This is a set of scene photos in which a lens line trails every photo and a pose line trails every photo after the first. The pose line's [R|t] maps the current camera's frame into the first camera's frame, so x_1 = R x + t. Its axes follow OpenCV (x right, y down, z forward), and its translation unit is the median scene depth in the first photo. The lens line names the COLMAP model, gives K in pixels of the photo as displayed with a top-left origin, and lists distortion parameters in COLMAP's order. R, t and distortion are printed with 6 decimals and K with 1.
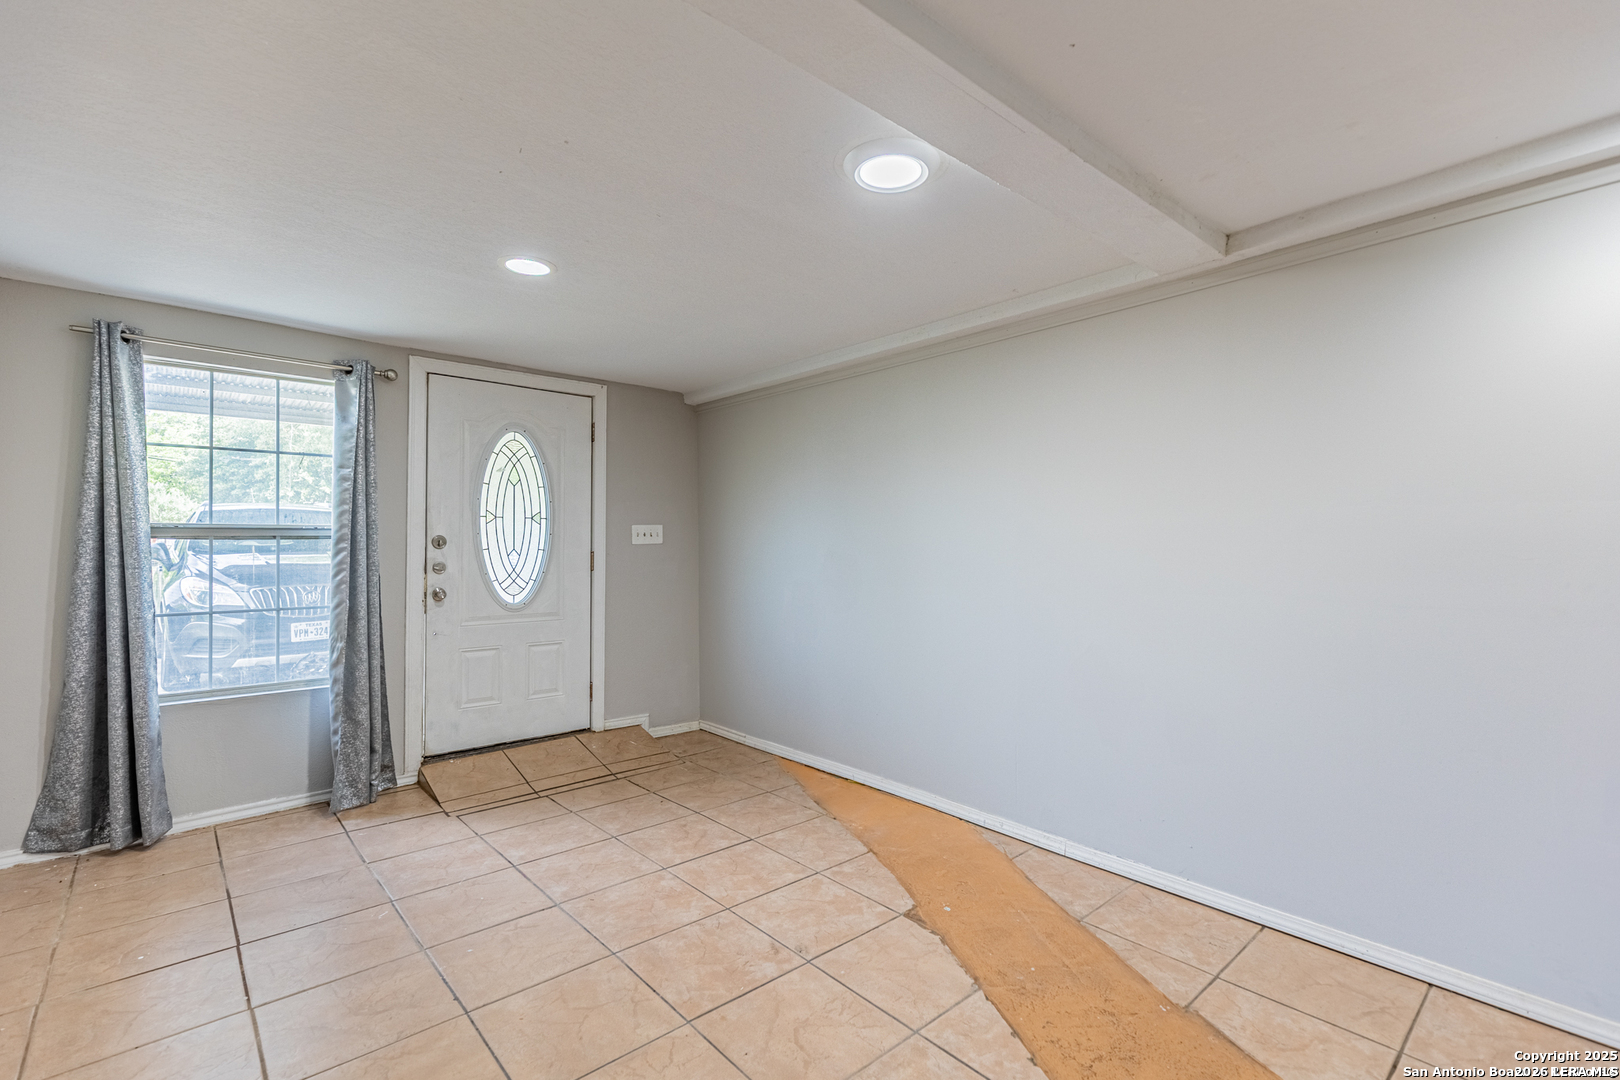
lens RADIAL K [[727.2, 0, 817.2], [0, 727.2, 536.5], [0, 0, 1]] dist [0.010202, -0.002113]
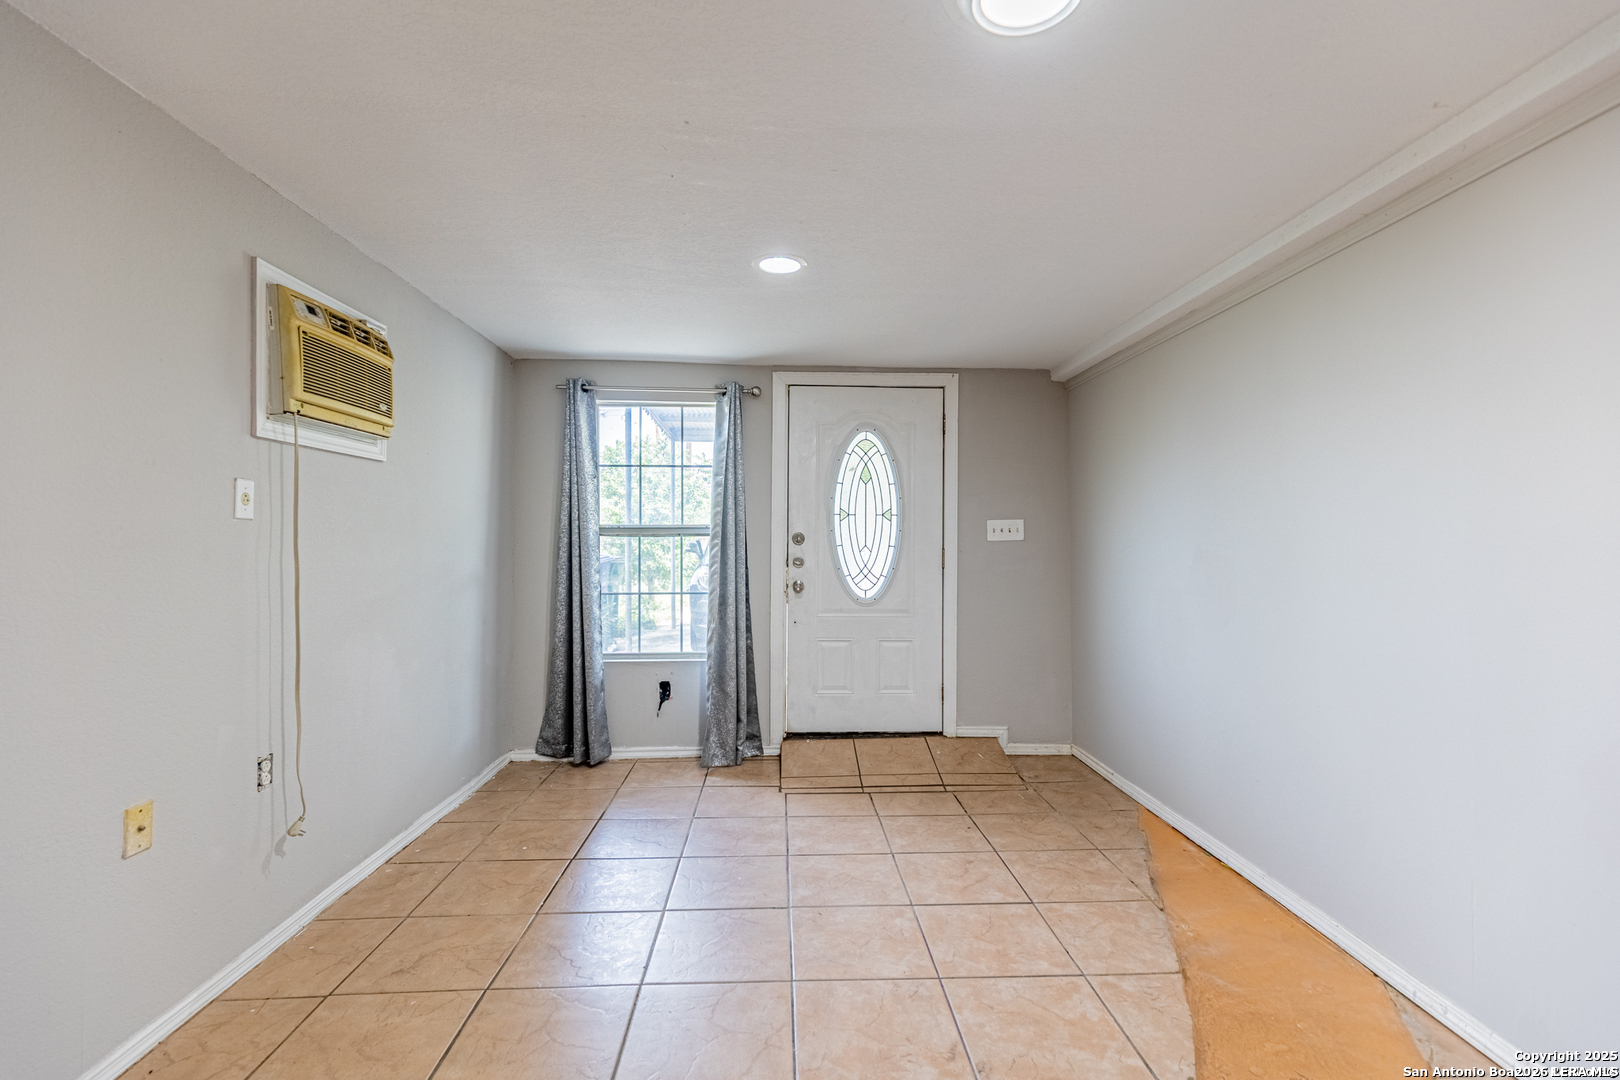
lens RADIAL K [[727.2, 0, 807.6], [0, 727.2, 535.1], [0, 0, 1]] dist [0.010202, -0.002113]
pose [[0.775639, -0.004956, -0.631158, 0.213015], [0.005879, 0.999983, -0.000627, 0.003620], [0.631150, -0.003224, 0.775654, 0.192521]]
